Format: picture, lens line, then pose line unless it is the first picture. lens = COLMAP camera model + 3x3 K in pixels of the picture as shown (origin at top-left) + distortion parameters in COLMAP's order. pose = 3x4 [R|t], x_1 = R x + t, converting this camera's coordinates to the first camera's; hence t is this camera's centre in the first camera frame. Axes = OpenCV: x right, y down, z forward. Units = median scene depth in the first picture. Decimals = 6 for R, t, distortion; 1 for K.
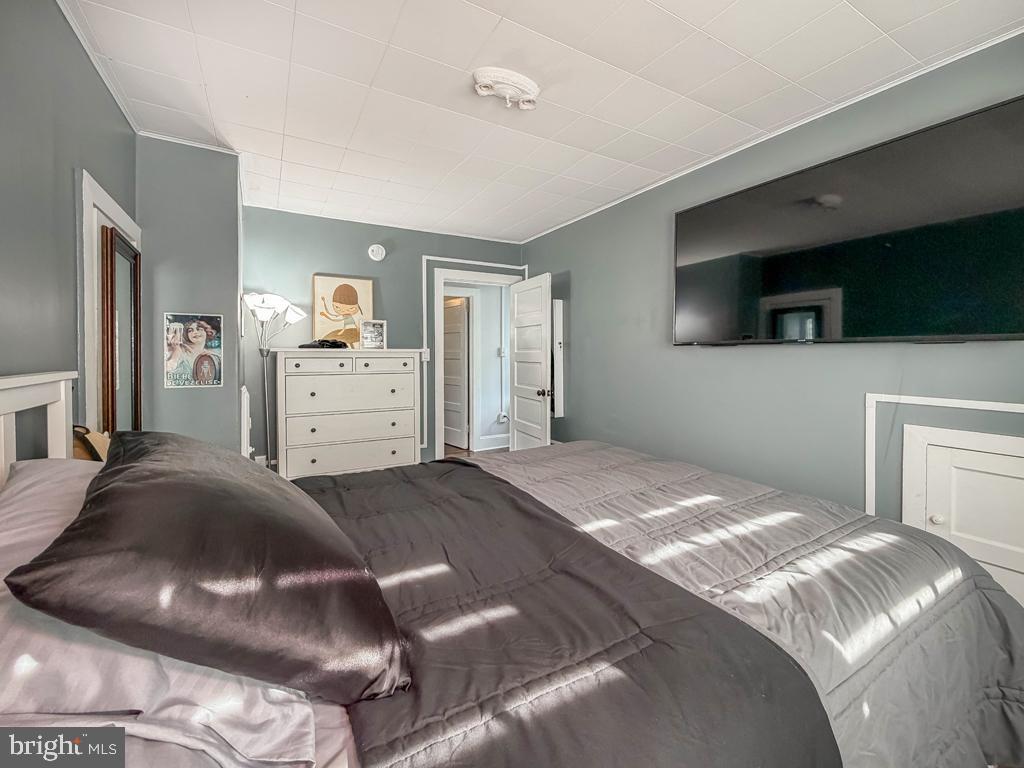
lens RADIAL K [[416.1, 0, 496.6], [0, 416.1, 358.5], [0, 0, 1]] dist [-0.000852, -0.000124]
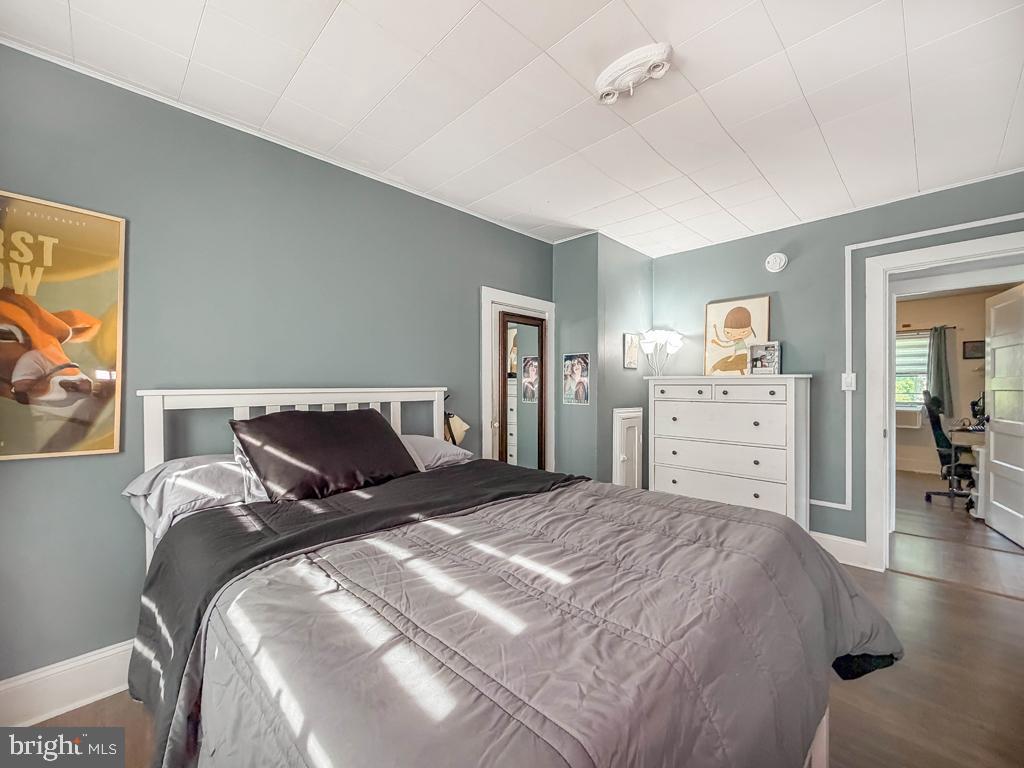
lens RADIAL K [[416.5, 0, 513.9], [0, 416.5, 388.3], [0, 0, 1]] dist [0.000095, -0.000089]
pose [[0.274789, 0.005097, -0.961491, 0.601320], [-0.012769, 0.999917, 0.001651, 0.013770], [0.961420, 0.011824, 0.274831, 0.389531]]
